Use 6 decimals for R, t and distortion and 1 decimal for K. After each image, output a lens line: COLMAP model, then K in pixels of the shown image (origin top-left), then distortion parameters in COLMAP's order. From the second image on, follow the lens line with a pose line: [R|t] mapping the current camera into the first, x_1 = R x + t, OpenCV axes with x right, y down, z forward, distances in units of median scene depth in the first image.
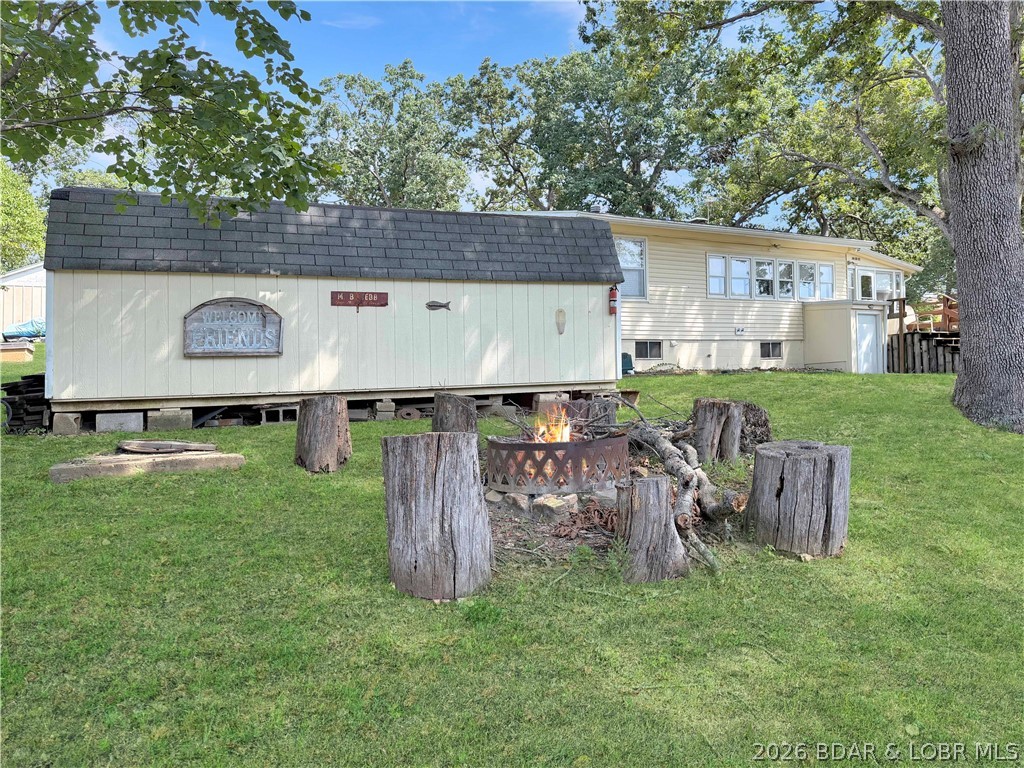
lens RADIAL K [[701.7, 0, 512.0], [0, 701.7, 384.0], [0, 0, 1]] dist [0.000061, -0.002959]
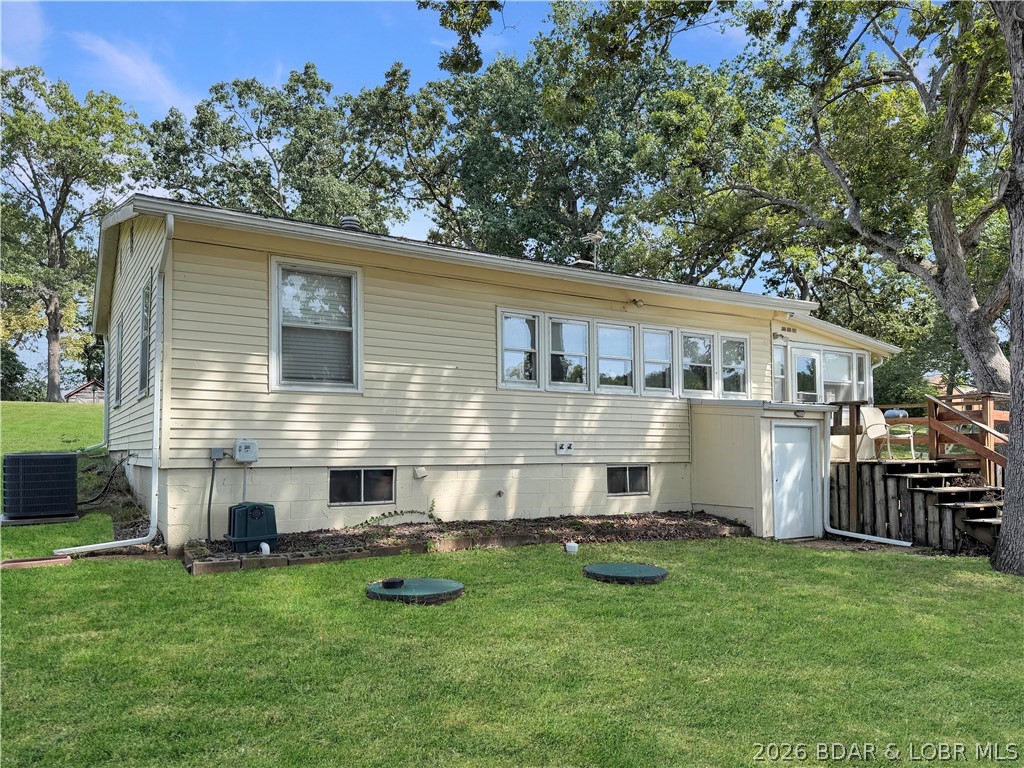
lens RADIAL K [[707.5, 0, 556.5], [0, 707.5, 395.6], [0, 0, 1]] dist [0.121552, -0.168056]
pose [[0.997940, 0.040729, 0.049574, 0.280179], [-0.037380, 0.997072, -0.066704, -0.077456], [-0.052146, 0.064713, 0.996541, 0.421198]]
